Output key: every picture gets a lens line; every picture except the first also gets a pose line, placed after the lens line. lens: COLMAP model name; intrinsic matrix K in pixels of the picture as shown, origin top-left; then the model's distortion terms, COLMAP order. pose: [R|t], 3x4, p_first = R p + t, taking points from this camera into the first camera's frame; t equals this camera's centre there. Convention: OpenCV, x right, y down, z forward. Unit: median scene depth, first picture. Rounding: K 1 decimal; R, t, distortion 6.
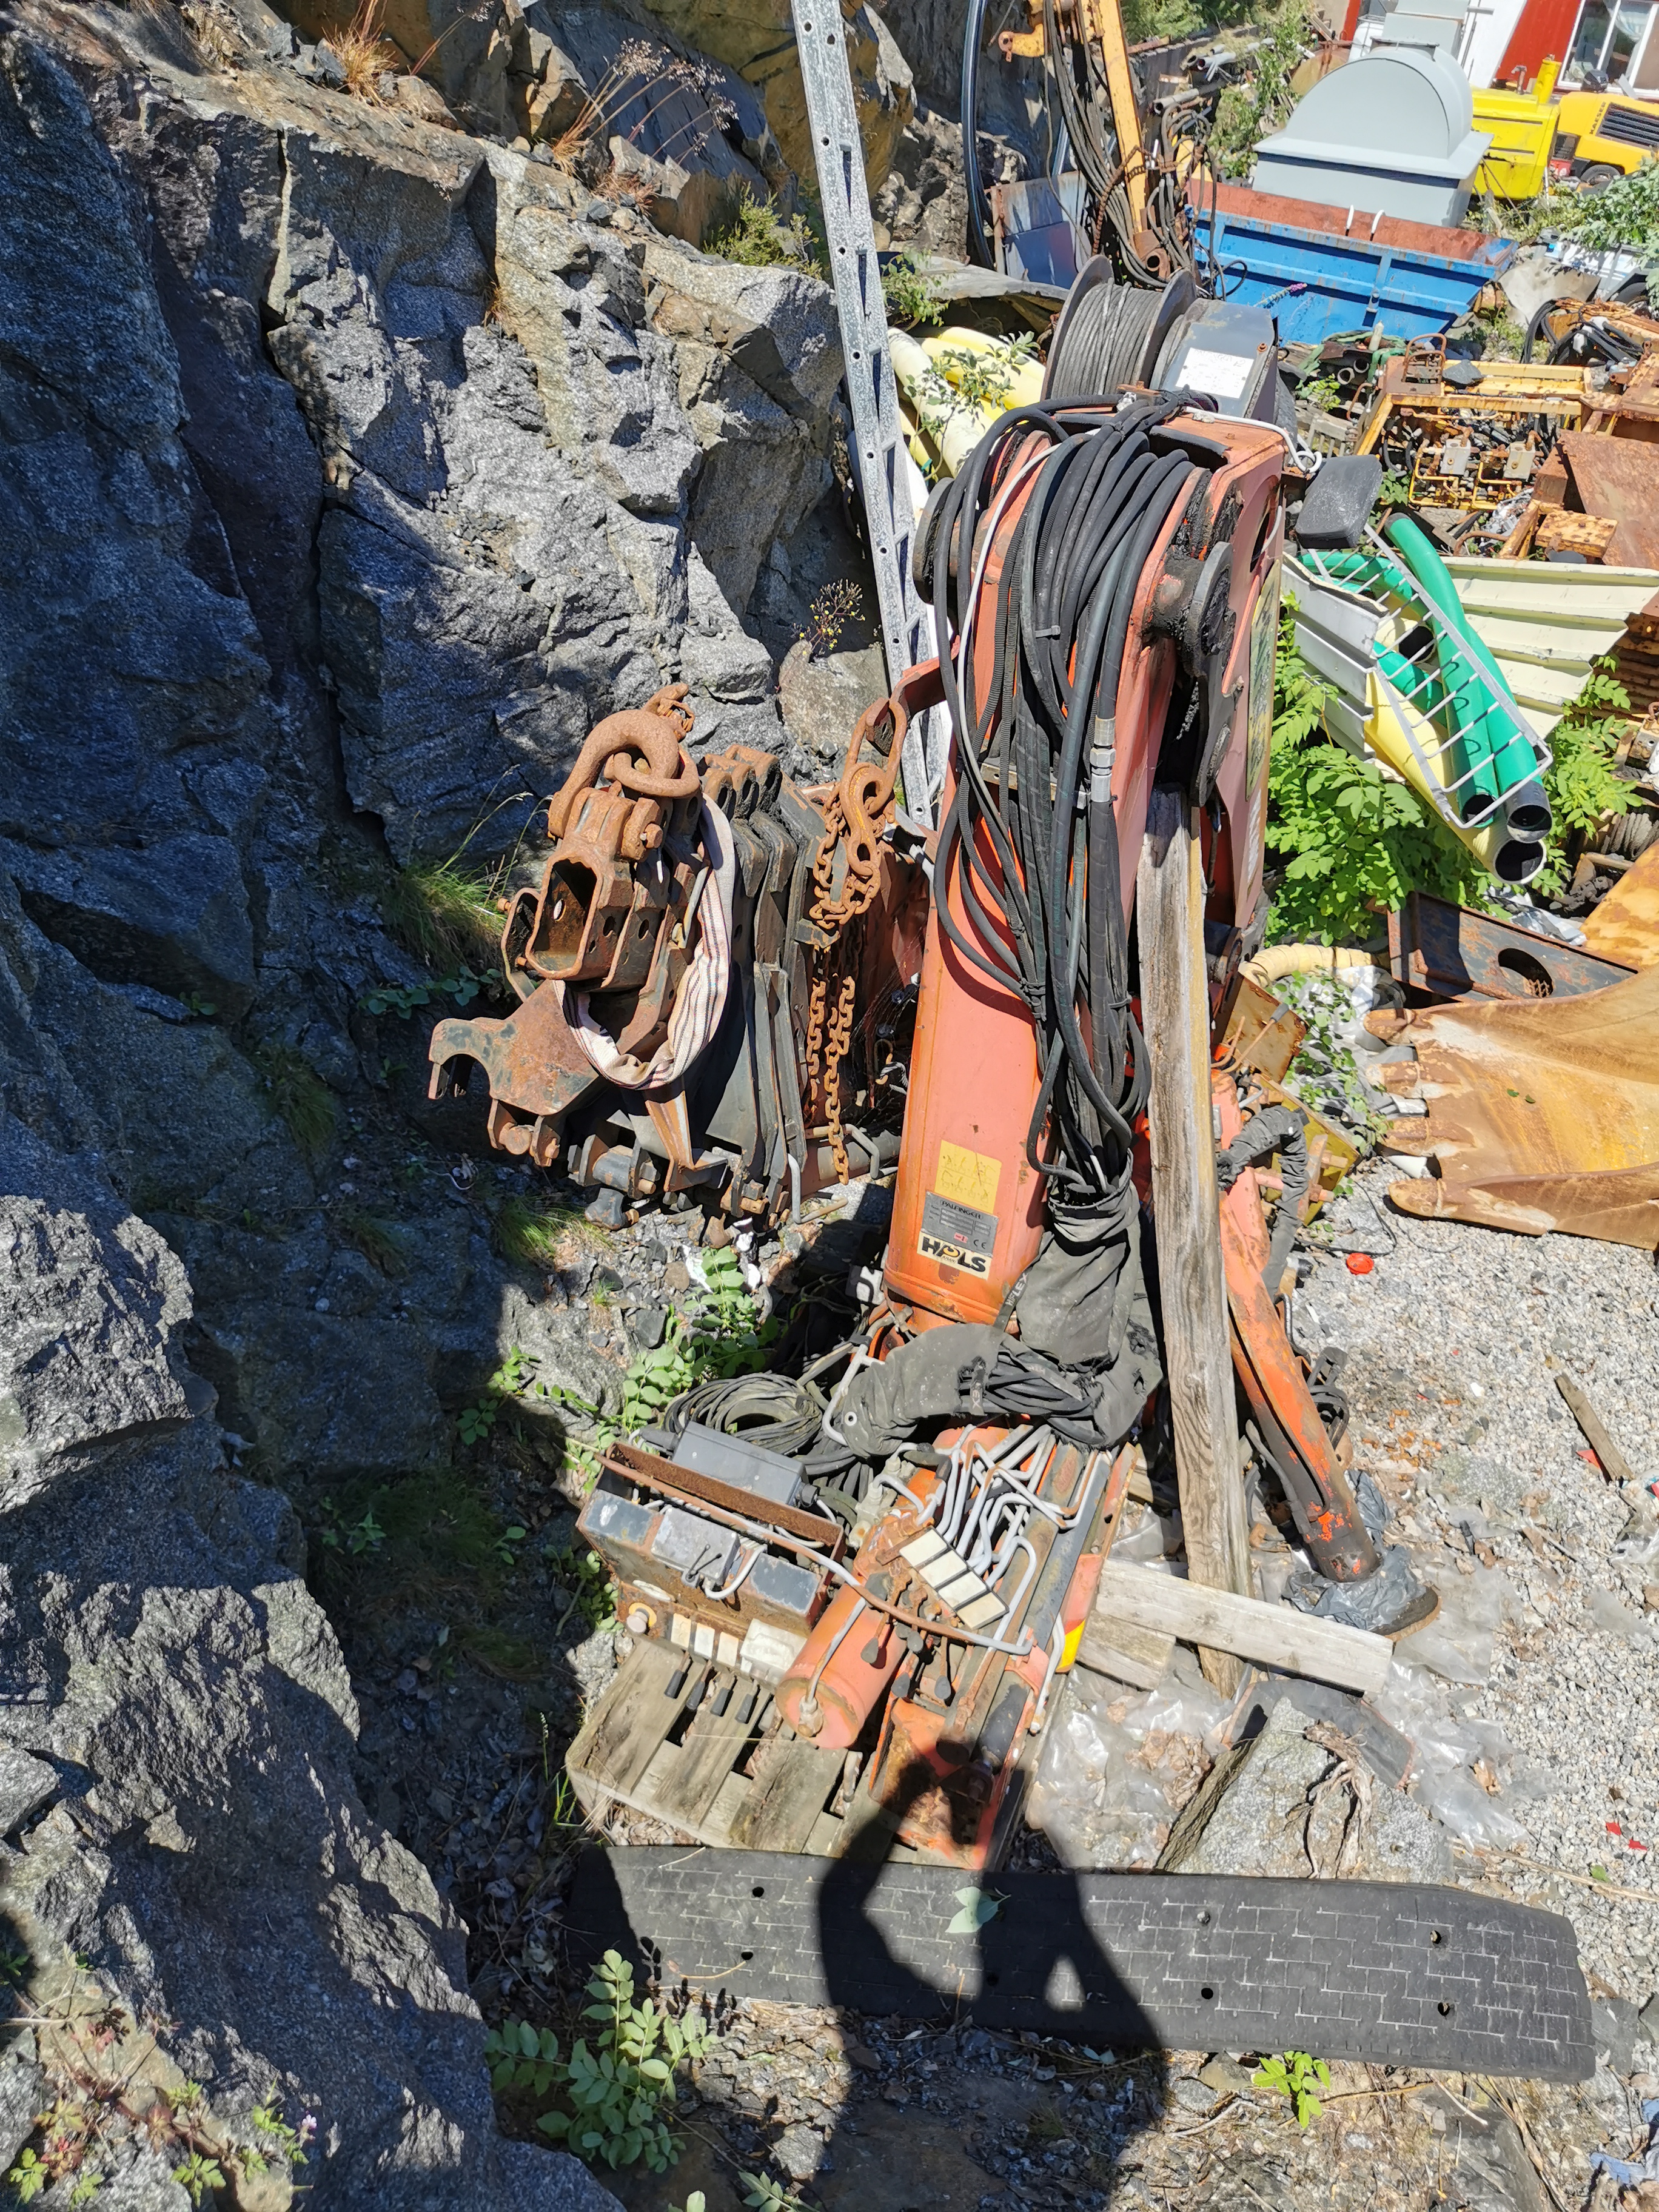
lens RADIAL K [[1580.3, 0, 824.1], [0, 1580.3, 1120.7], [0, 0, 1]] dist [0.023838, -0.012662]
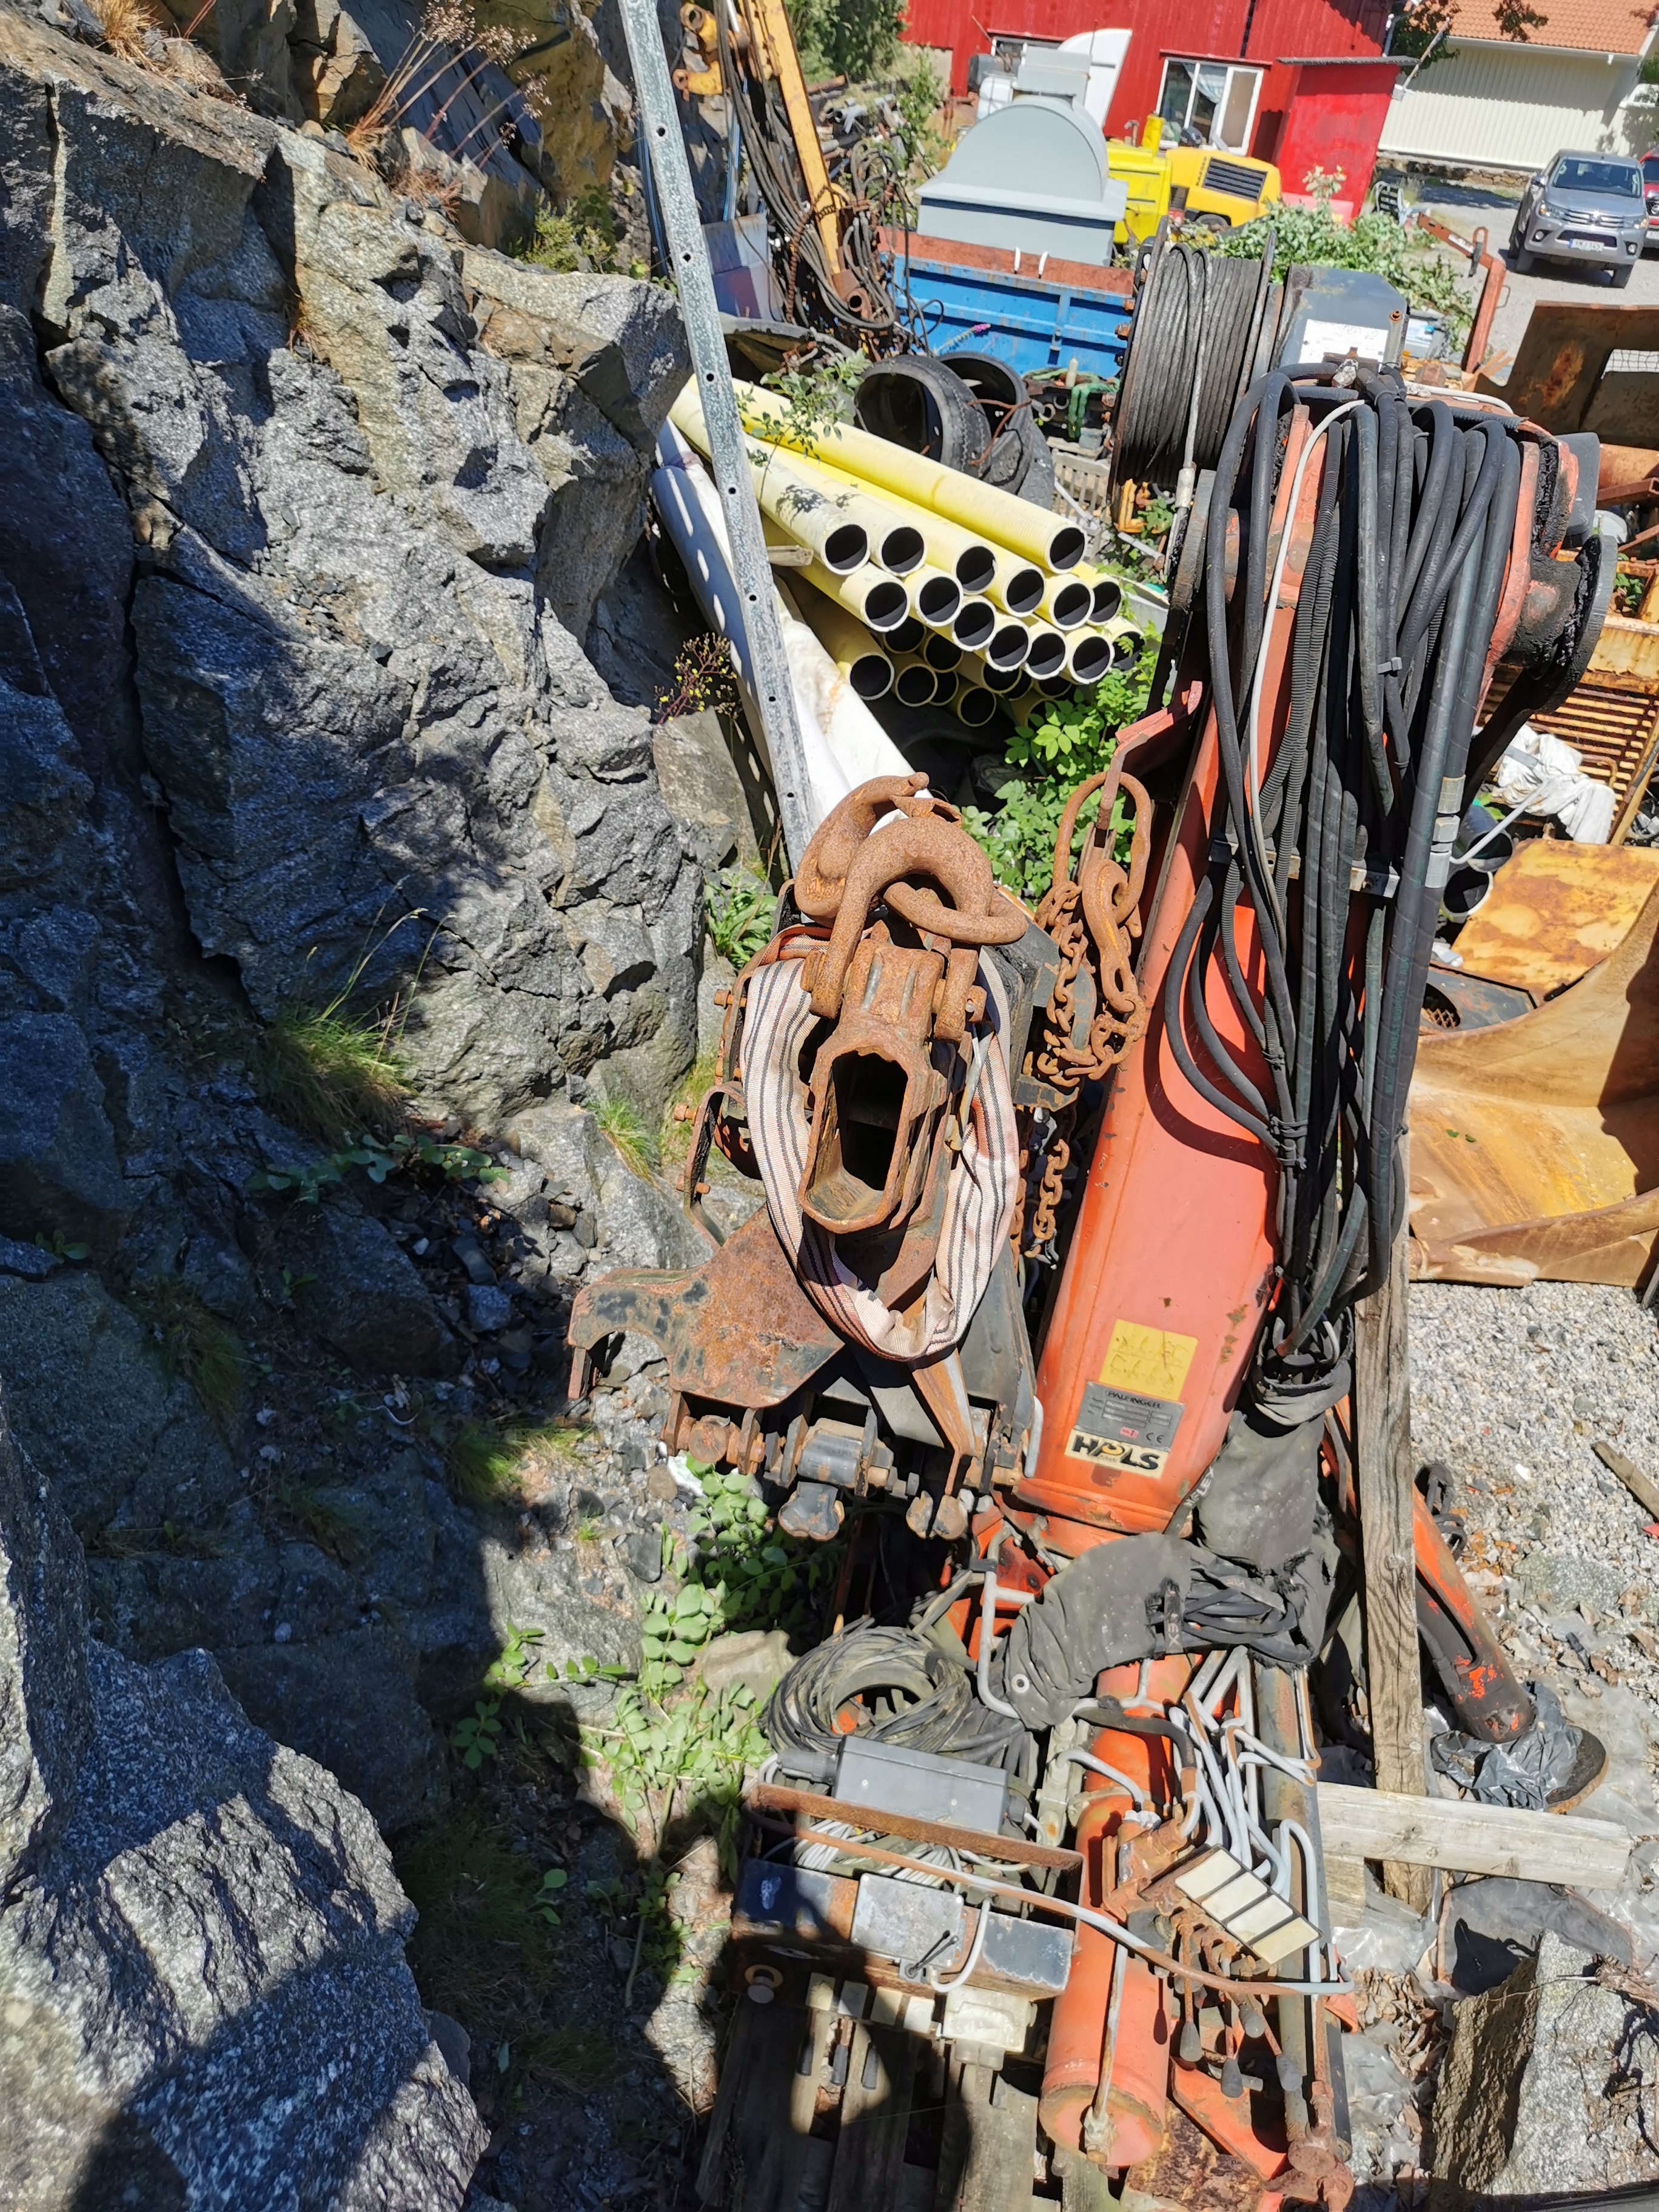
lens RADIAL K [[1617.3, 0, 813.9], [0, 1617.3, 1126.7], [0, 0, 1]] dist [0.022487, -0.012410]
pose [[0.980357, -0.106027, 0.166308, -0.133493], [0.111709, 0.993422, -0.025166, -0.054058], [-0.162546, 0.043250, 0.985753, 0.155493]]
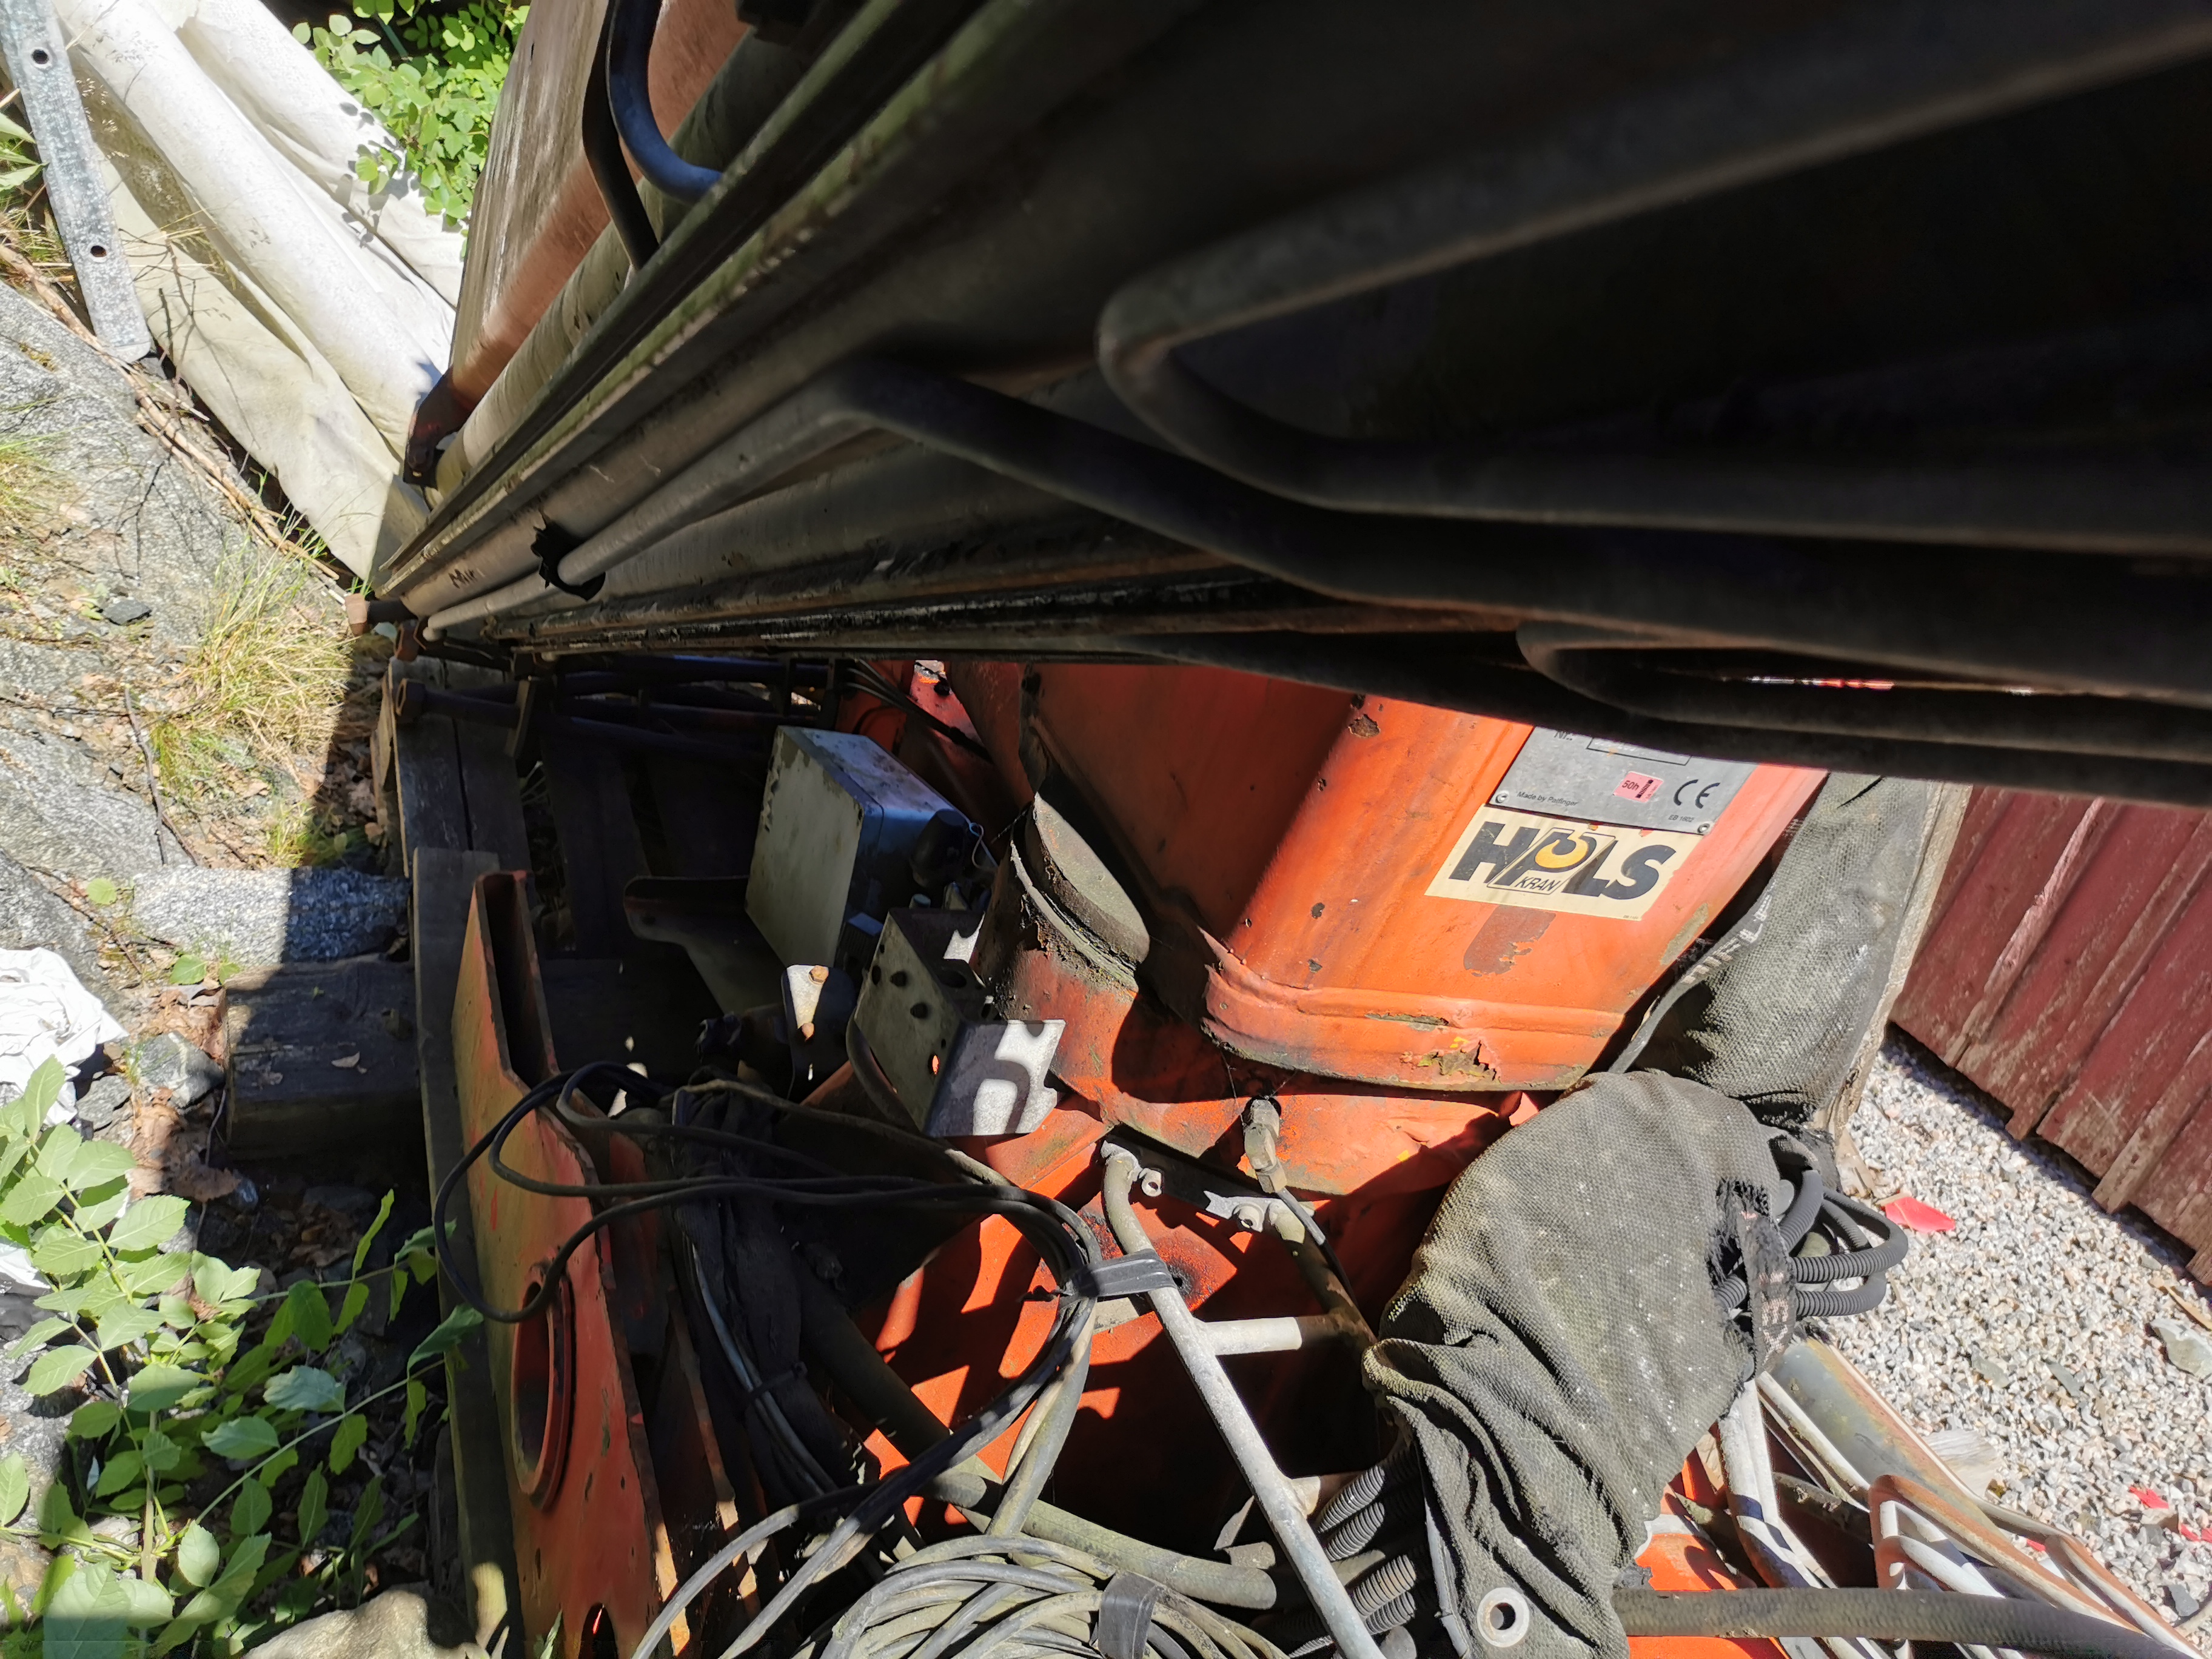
lens RADIAL K [[1626.7, 0, 1106.0], [0, 1626.7, 829.5], [0, 0, 1]] dist [0.027390, -0.014365]
pose [[0.710768, -0.228761, 0.665190, -0.113083], [0.192593, 0.972795, 0.128759, 0.020653], [-0.676548, 0.036593, 0.735489, 0.613357]]
